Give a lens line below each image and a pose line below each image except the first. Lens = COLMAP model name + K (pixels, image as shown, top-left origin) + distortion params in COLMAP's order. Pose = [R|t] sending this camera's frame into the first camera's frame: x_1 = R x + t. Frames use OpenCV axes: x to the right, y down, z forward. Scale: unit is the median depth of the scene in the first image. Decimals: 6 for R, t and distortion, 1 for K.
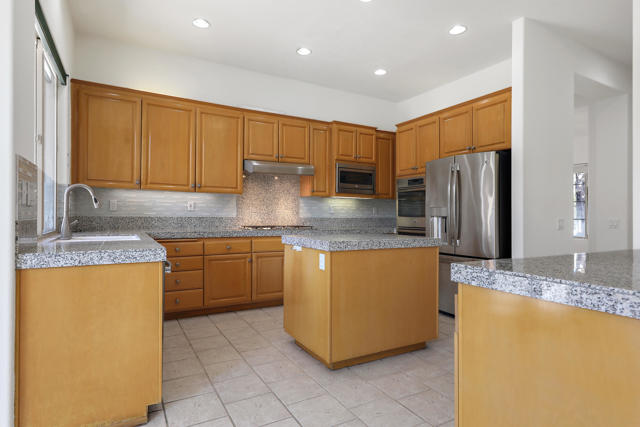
lens RADIAL K [[349.2, 0, 319.7], [0, 349.2, 214.5], [0, 0, 1]] dist [0.000242, 0.000028]
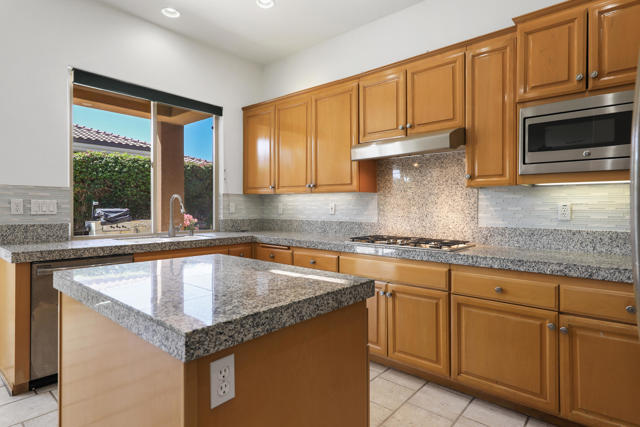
lens RADIAL K [[349.2, 0, 319.7], [0, 349.2, 211.2], [0, 0, 1]] dist [0.005865, 0.000288]
pose [[0.325759, -0.000758, -0.945452, 0.394715], [-0.002560, 0.999995, -0.001683, -0.014632], [0.945449, 0.002968, 0.325756, 0.607741]]
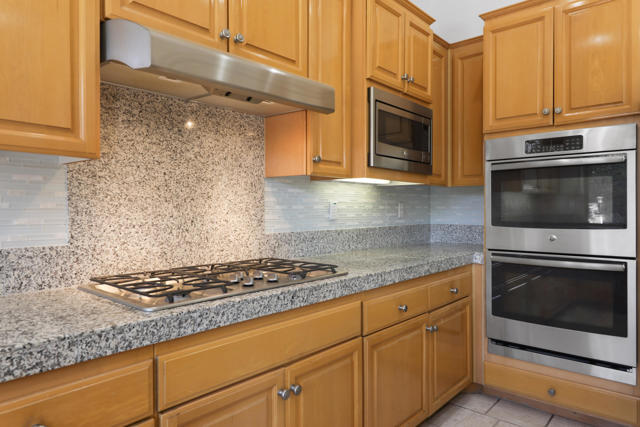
lens RADIAL K [[420.4, 0, 320.9], [0, 420.4, 209.8], [0, 0, 1]] dist [0.006493, -0.000220]
pose [[0.943358, -0.010001, 0.331625, -0.153067], [0.008560, 0.999947, 0.005805, -0.019661], [-0.331665, -0.002637, 0.943393, 0.591459]]
